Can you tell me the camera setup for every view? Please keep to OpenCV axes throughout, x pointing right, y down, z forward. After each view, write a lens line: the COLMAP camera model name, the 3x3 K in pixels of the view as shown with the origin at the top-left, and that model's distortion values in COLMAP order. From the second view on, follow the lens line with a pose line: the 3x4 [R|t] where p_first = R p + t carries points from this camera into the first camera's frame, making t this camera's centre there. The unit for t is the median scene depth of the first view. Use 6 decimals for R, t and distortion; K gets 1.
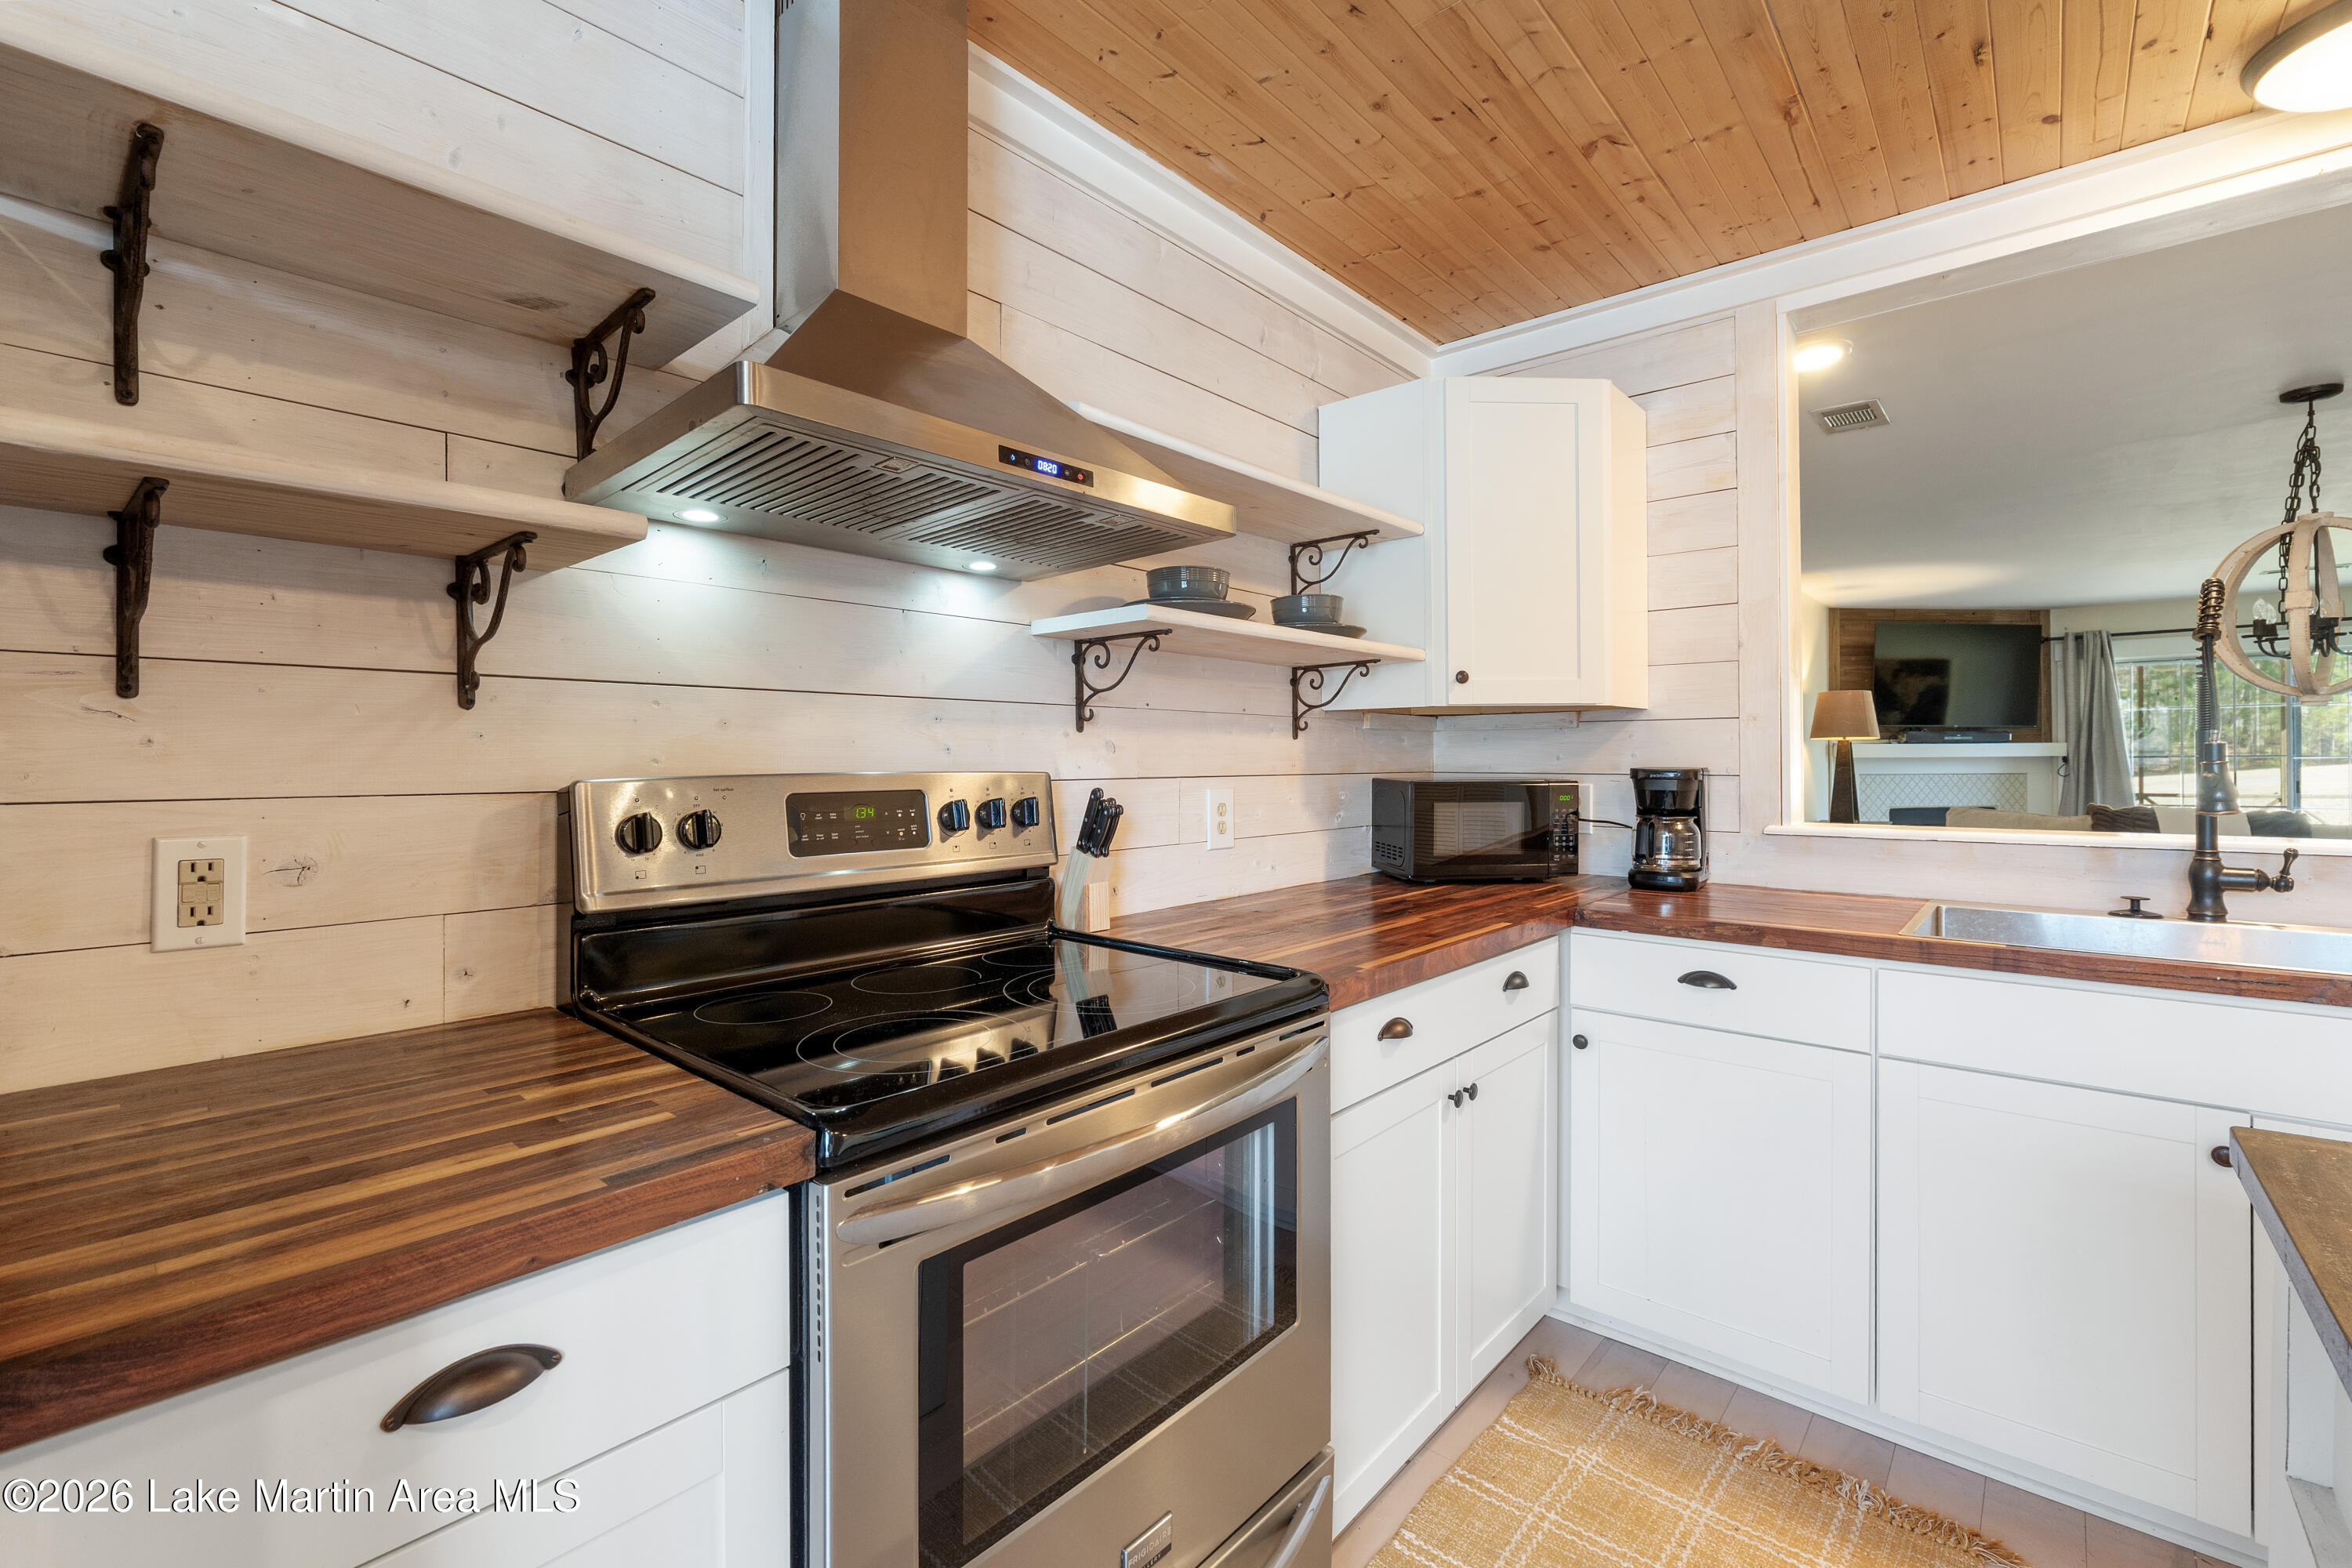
lens RADIAL K [[1037.1, 0, 1170.0], [0, 1037.1, 764.4], [0, 0, 1]] dist [-0.003519, -0.001028]
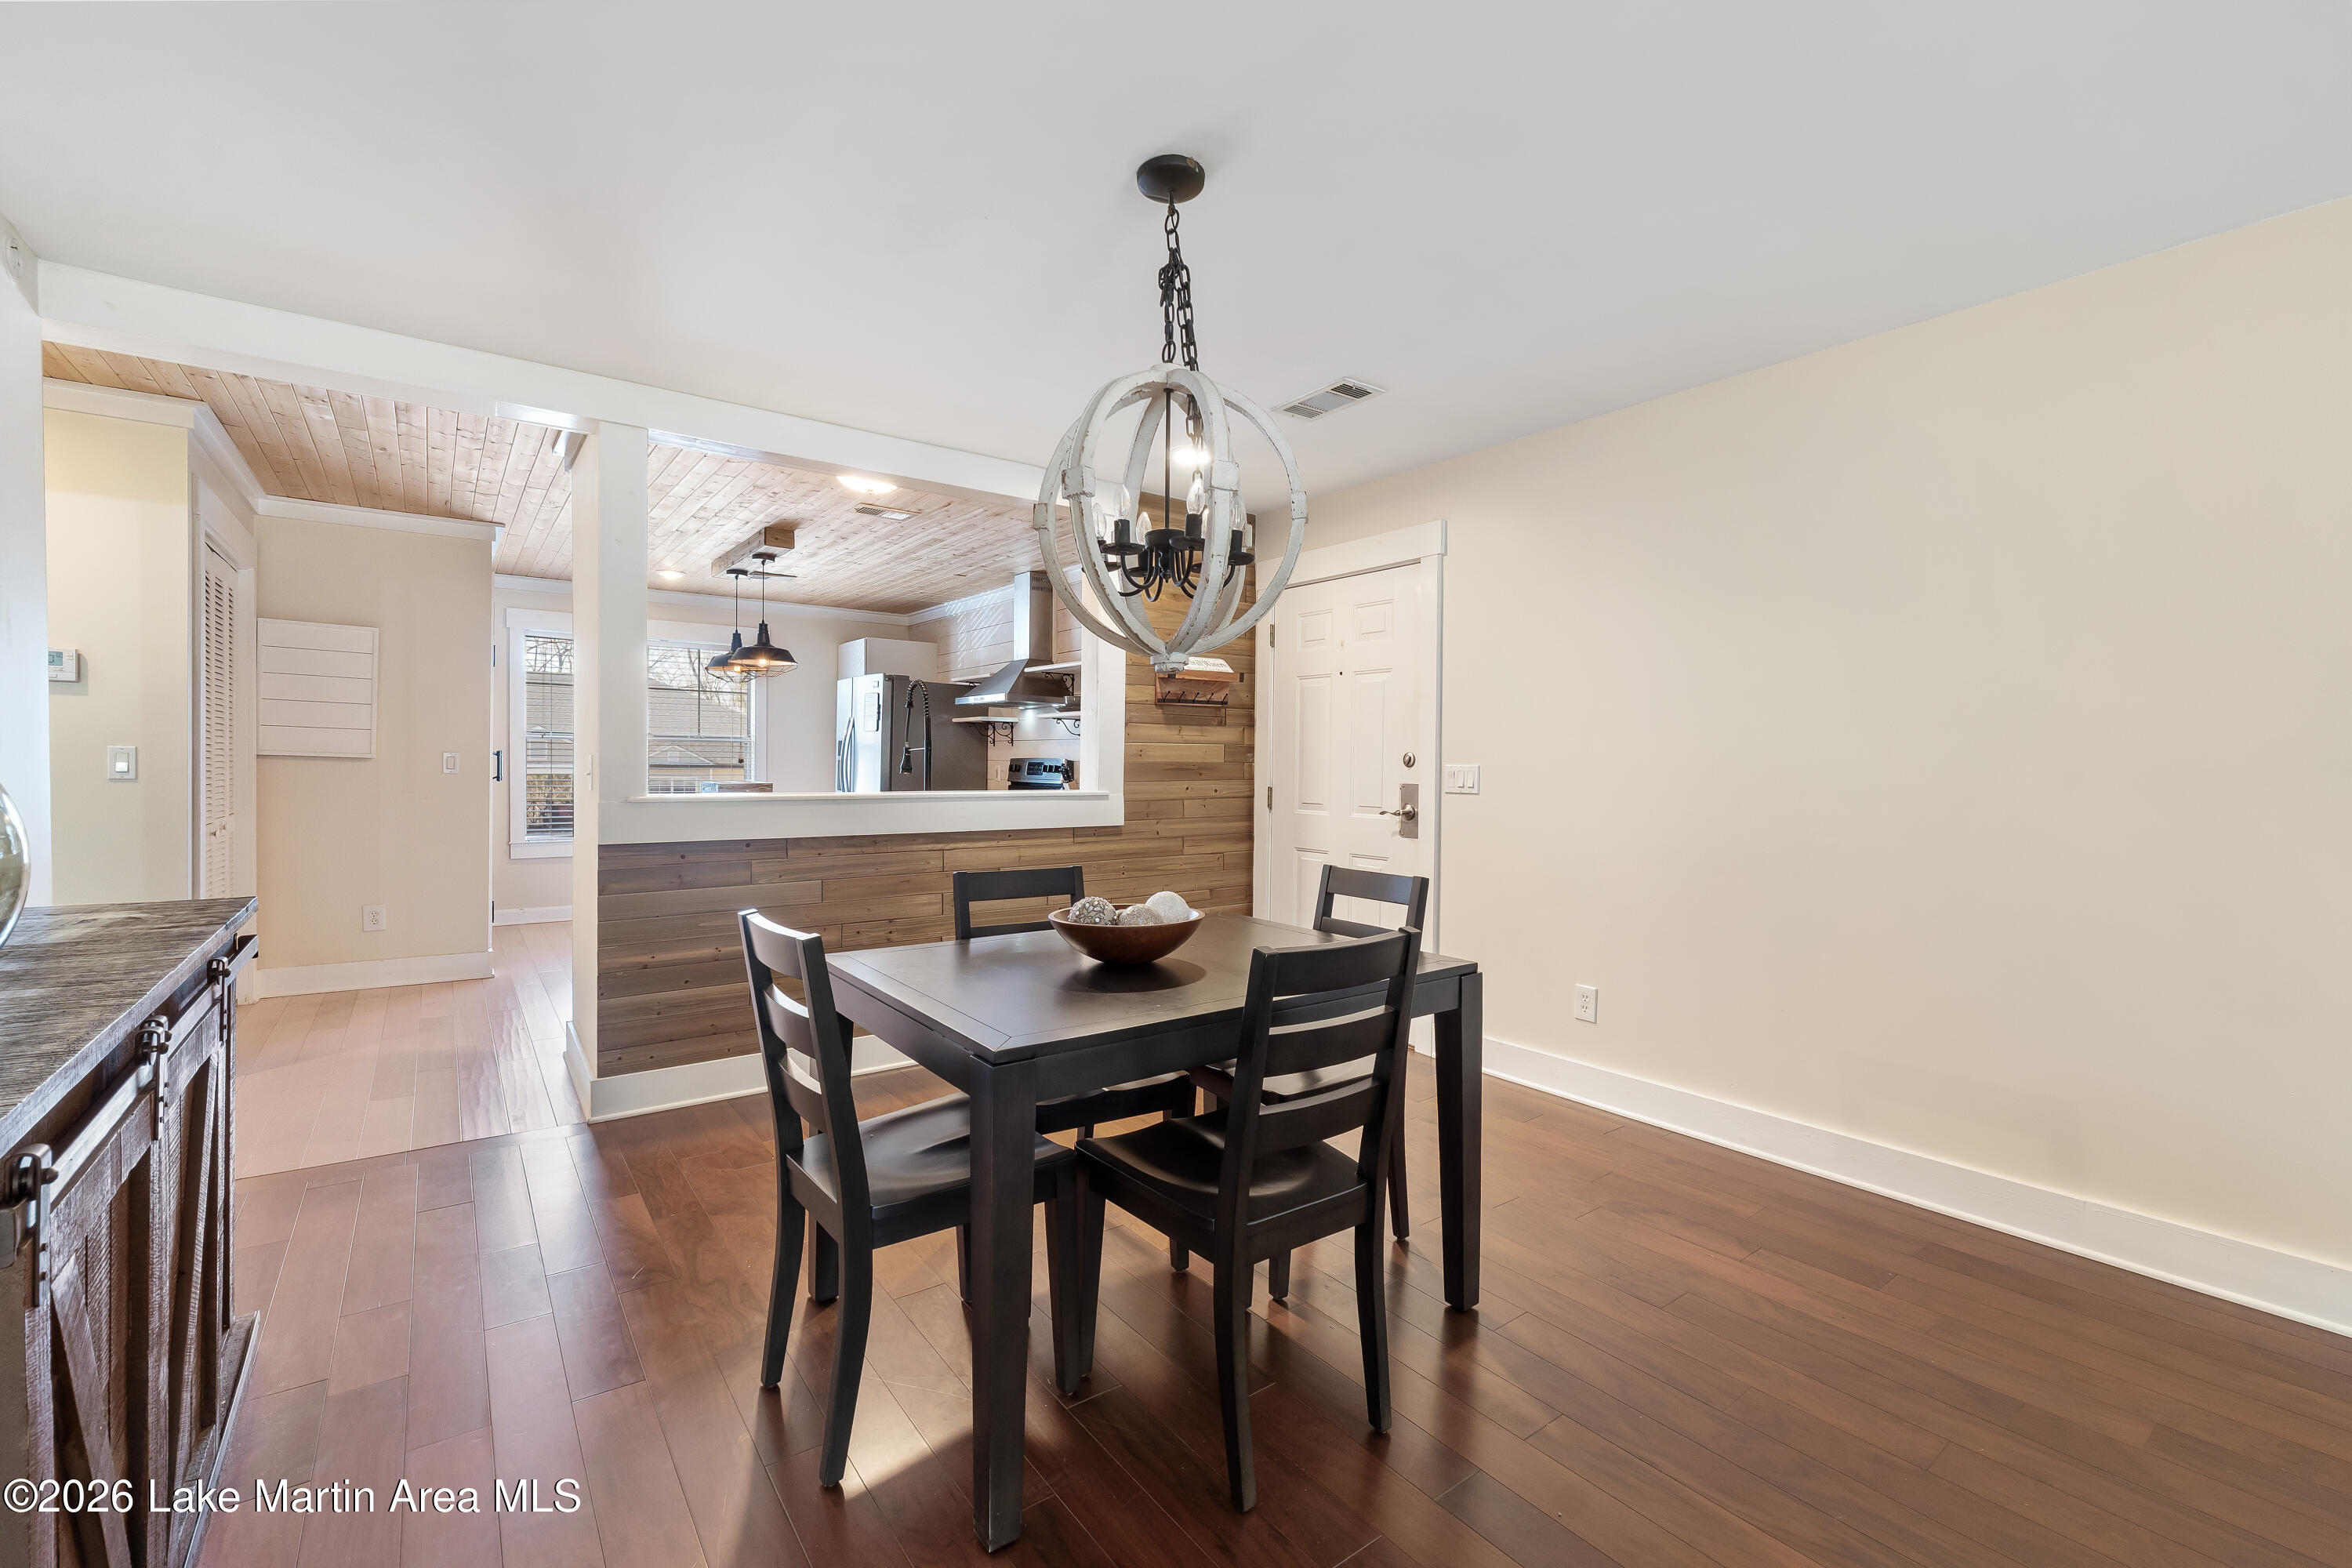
lens RADIAL K [[993.2, 0, 1176.0], [0, 993.2, 784.0], [0, 0, 1]] dist [-0.012874, -0.000294]
pose [[-0.218465, 0.026303, -0.975490, 2.566998], [-0.013774, 0.999454, 0.030034, -0.009706], [0.975748, 0.019998, -0.217983, 1.723019]]
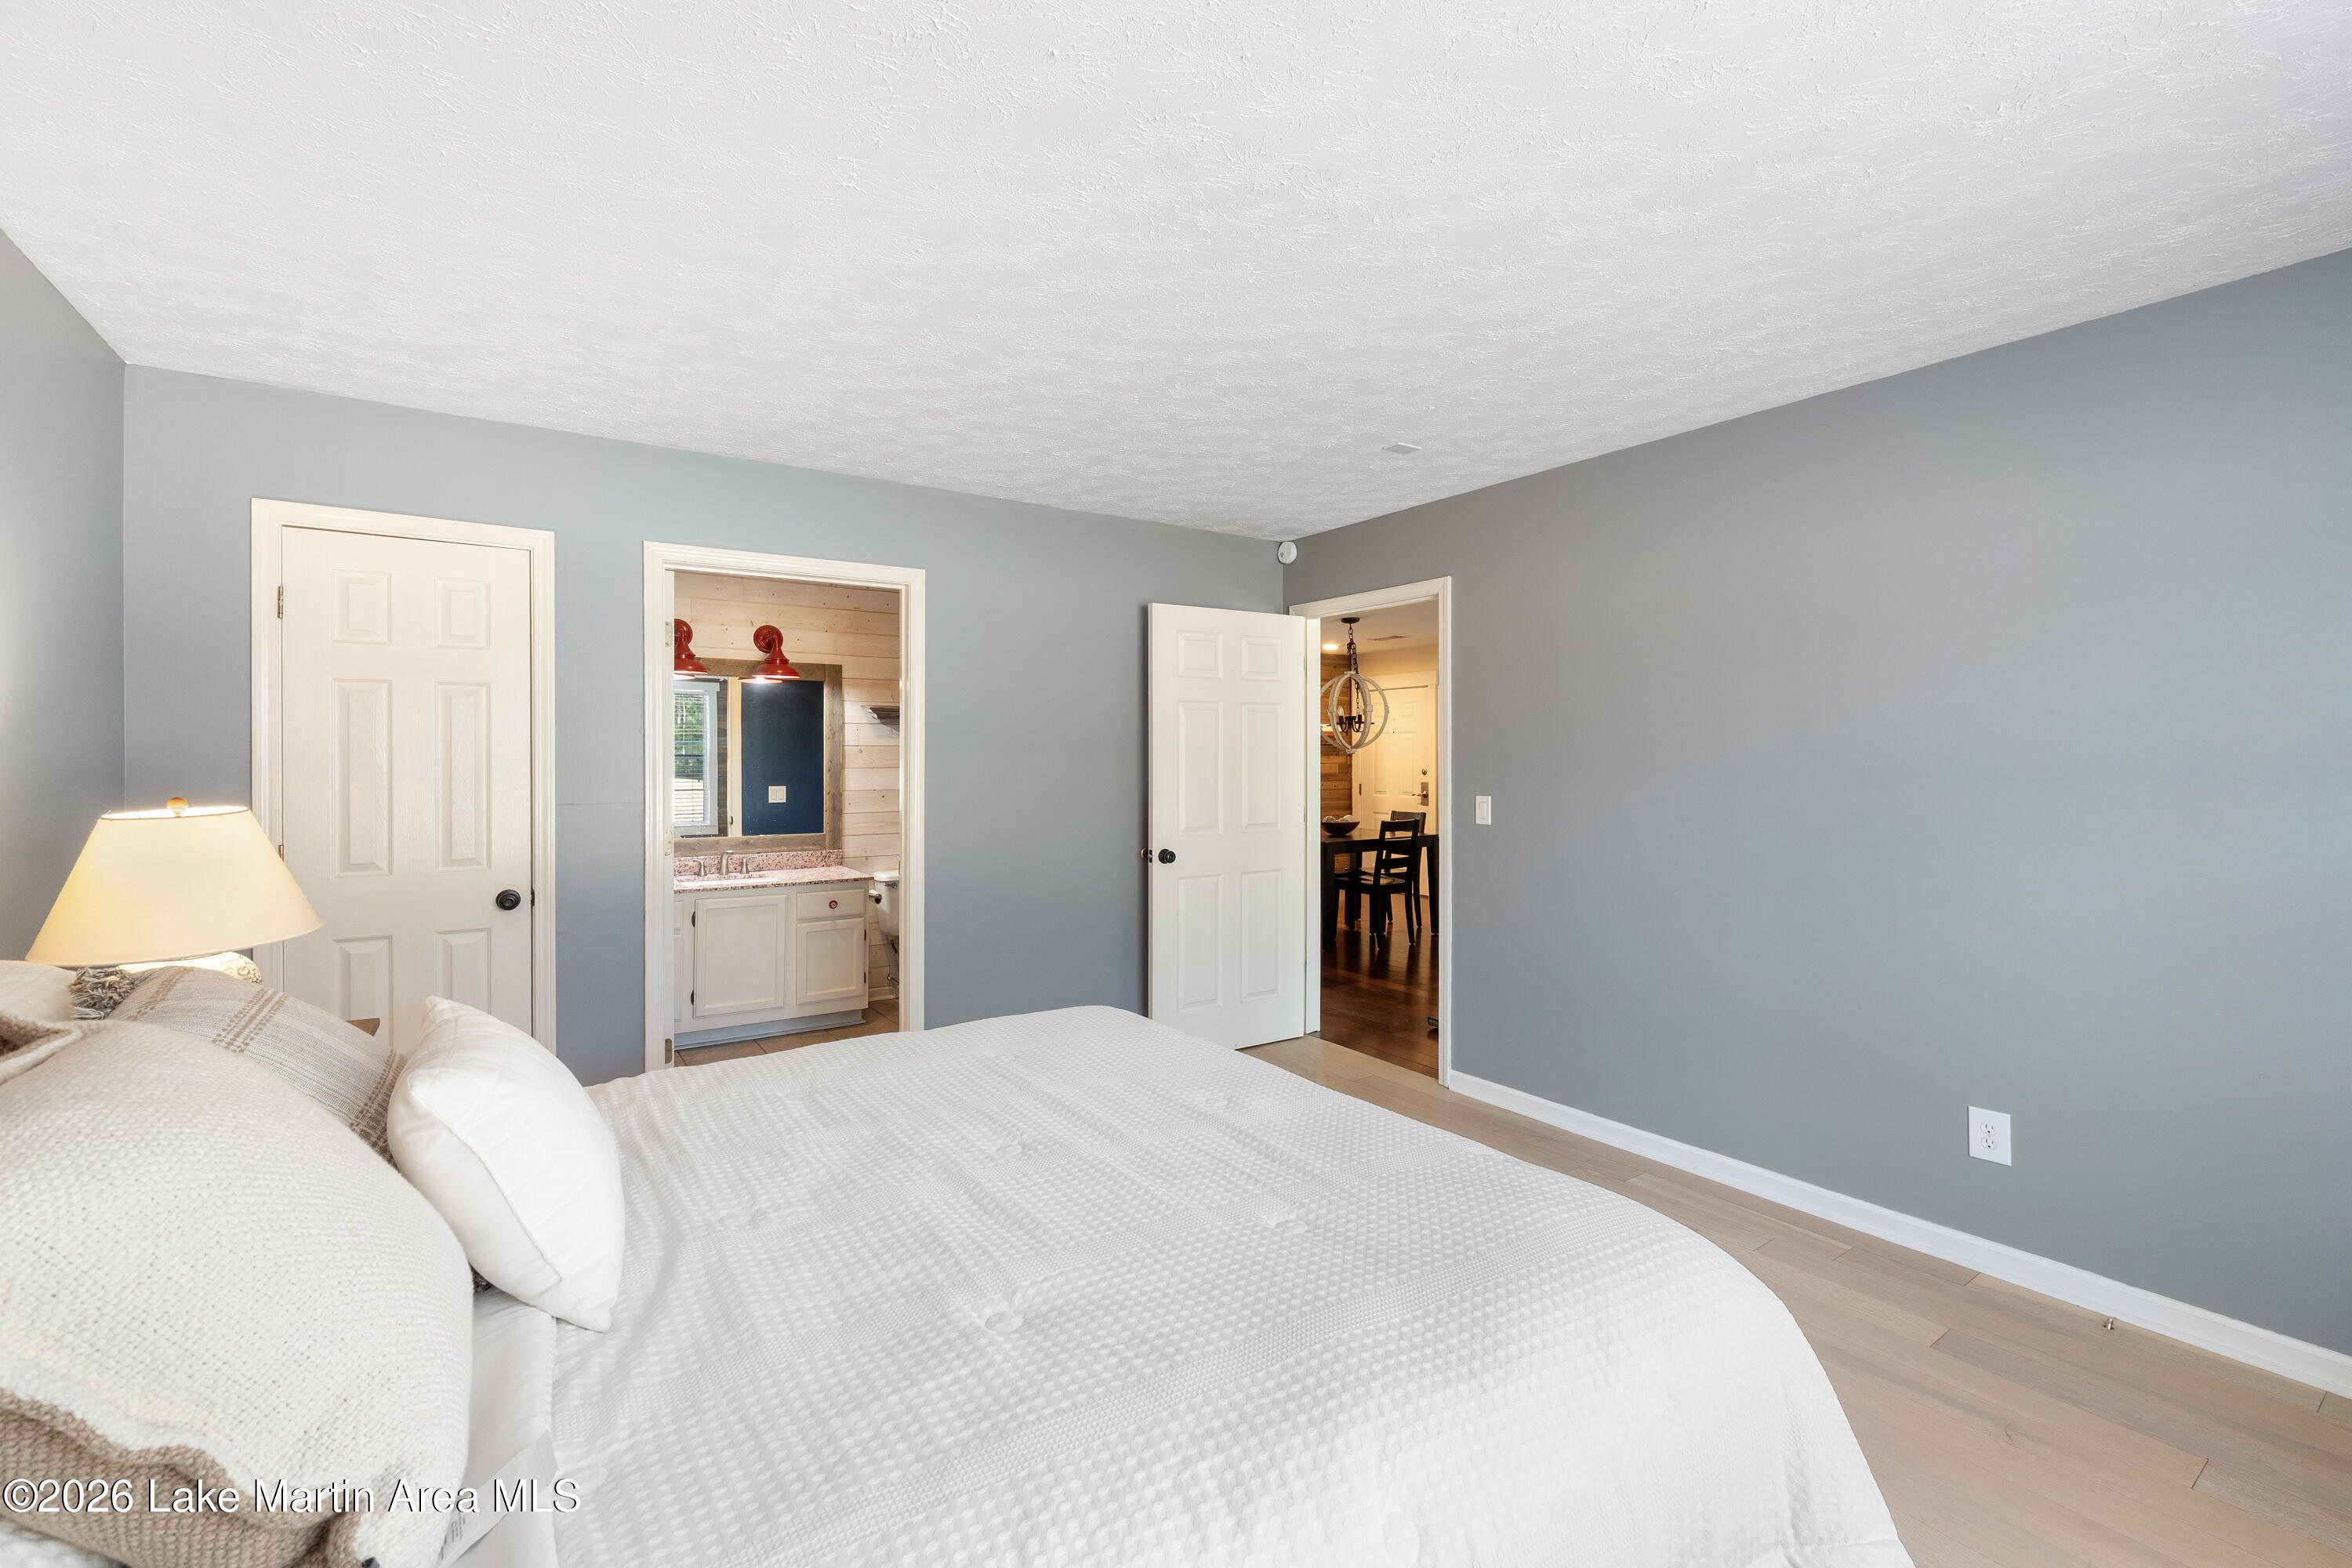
lens RADIAL K [[993.2, 0, 1176.0], [0, 993.2, 784.0], [0, 0, 1]] dist [-0.012874, -0.000294]
pose [[-0.254944, 0.032800, -0.966399, 5.033826], [-0.000975, 0.999415, 0.034178, -0.096139], [0.966955, 0.009655, -0.254763, 1.797144]]
